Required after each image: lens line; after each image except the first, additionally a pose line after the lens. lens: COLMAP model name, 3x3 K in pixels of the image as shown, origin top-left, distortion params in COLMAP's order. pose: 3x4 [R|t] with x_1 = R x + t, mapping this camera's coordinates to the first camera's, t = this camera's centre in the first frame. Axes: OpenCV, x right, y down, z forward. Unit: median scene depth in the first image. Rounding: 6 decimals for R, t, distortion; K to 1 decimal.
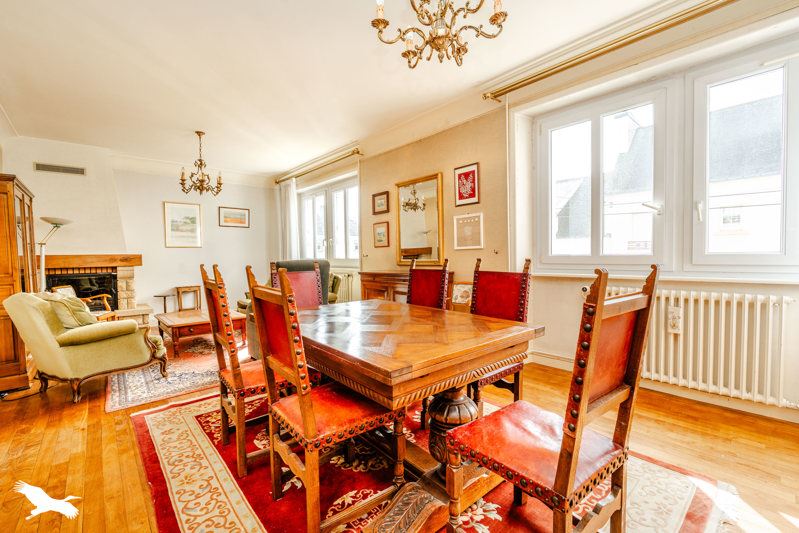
lens RADIAL K [[343.0, 0, 397.4], [0, 343.0, 264.2], [0, 0, 1]] dist [-0.000487, -0.000153]
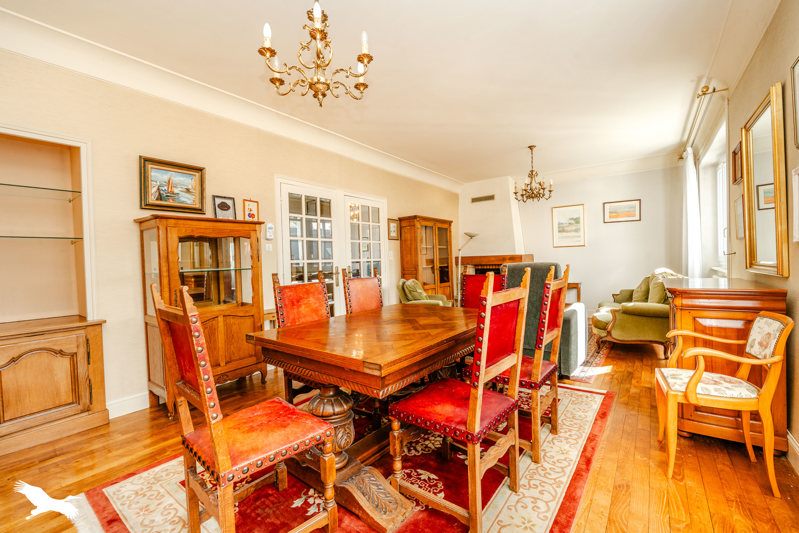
lens RADIAL K [[343.0, 0, 397.4], [0, 343.0, 264.2], [0, 0, 1]] dist [-0.000487, -0.000153]
pose [[0.209294, 0.019262, -0.977663, 0.390409], [0.000853, 0.999802, 0.019881, -0.018593], [0.977852, -0.004995, 0.209236, 0.292830]]
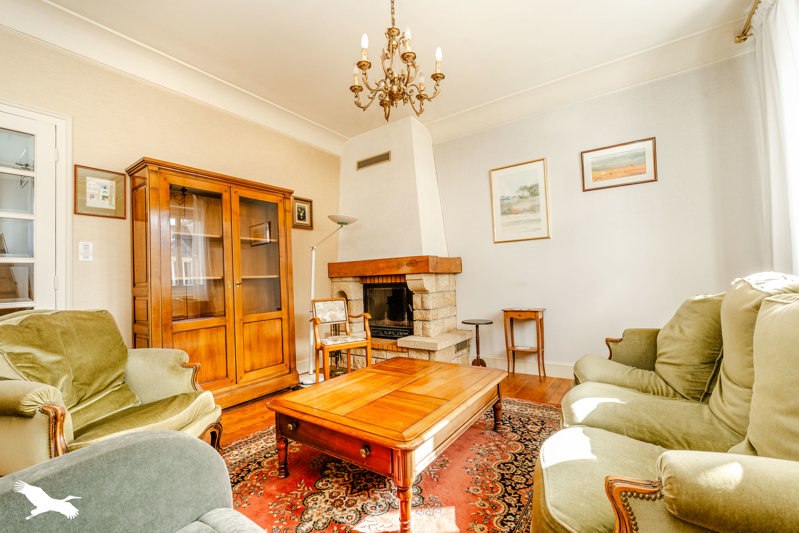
lens RADIAL K [[350.3, 0, 399.0], [0, 350.3, 255.0], [0, 0, 1]] dist [0.022268, -0.000011]
pose [[0.227369, -0.063542, -0.971733, -0.119407], [0.006759, 0.997948, -0.063675, 0.013533], [0.973785, 0.007910, 0.227332, 0.803661]]
